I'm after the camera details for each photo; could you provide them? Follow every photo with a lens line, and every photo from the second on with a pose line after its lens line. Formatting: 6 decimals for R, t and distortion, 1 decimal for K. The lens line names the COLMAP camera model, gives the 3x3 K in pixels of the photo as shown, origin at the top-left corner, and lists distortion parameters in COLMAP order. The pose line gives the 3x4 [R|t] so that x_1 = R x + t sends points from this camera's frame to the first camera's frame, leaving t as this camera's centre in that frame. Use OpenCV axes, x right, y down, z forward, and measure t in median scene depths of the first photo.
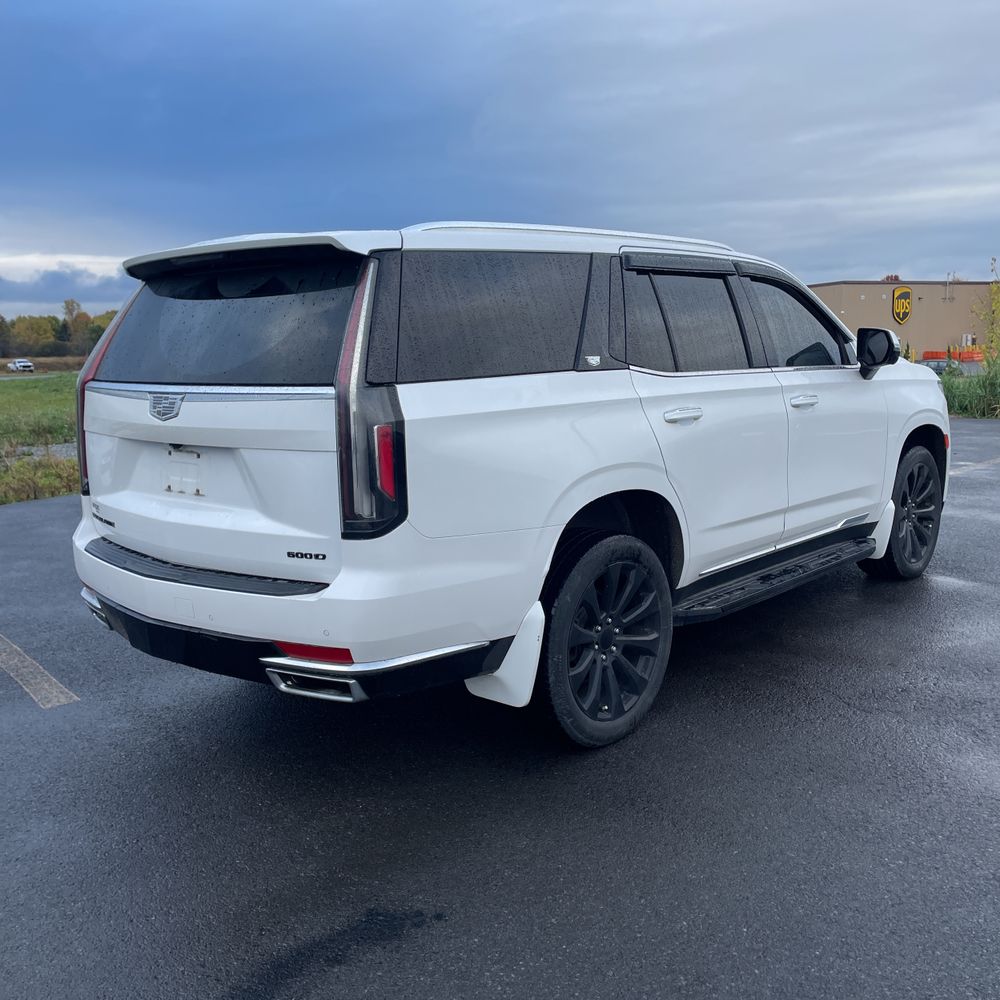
lens RADIAL K [[1027.1, 0, 486.9], [0, 1027.1, 518.8], [0, 0, 1]] dist [0.039795, 0.000000]
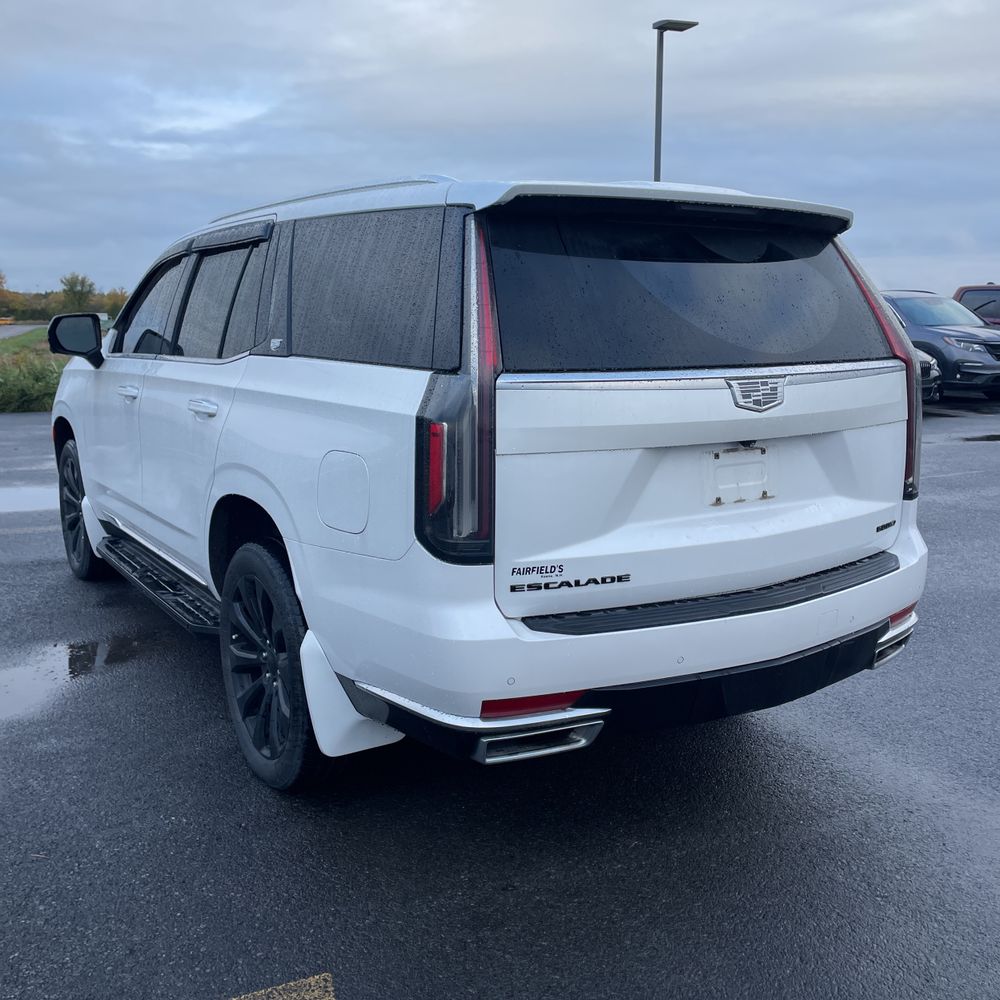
lens RADIAL K [[1027.1, 0, 505.0], [0, 1027.1, 504.1], [0, 0, 1]] dist [0.039795, 0.000000]
pose [[0.275026, -0.150158, 0.949638, -1.129375], [0.156886, 0.981499, 0.109760, -0.142682], [-0.948550, 0.118798, 0.293496, 0.955976]]
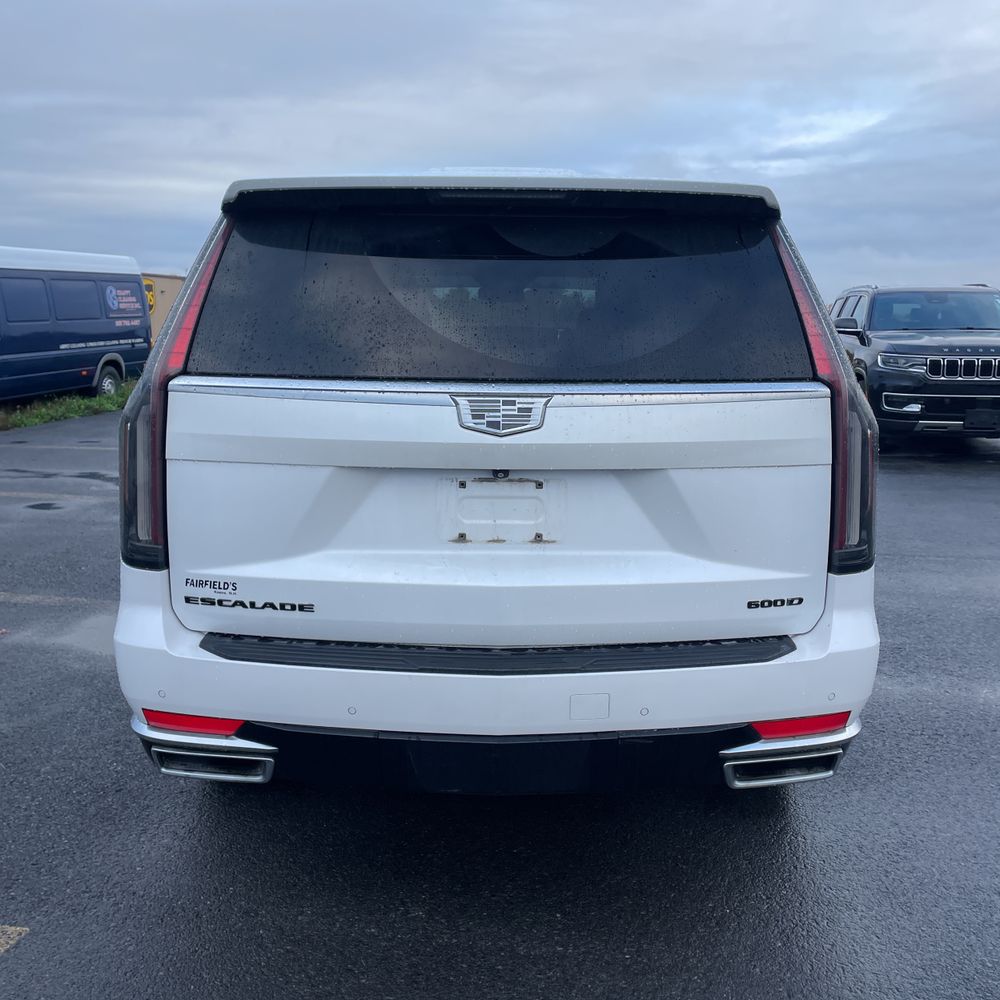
lens RADIAL K [[1027.1, 0, 510.9], [0, 1027.1, 501.9], [0, 0, 1]] dist [0.039795, 0.000000]
pose [[0.740894, -0.083252, 0.666442, -0.748065], [0.087555, 0.995792, 0.027058, -0.069823], [-0.665890, 0.038303, 0.745066, 0.501823]]
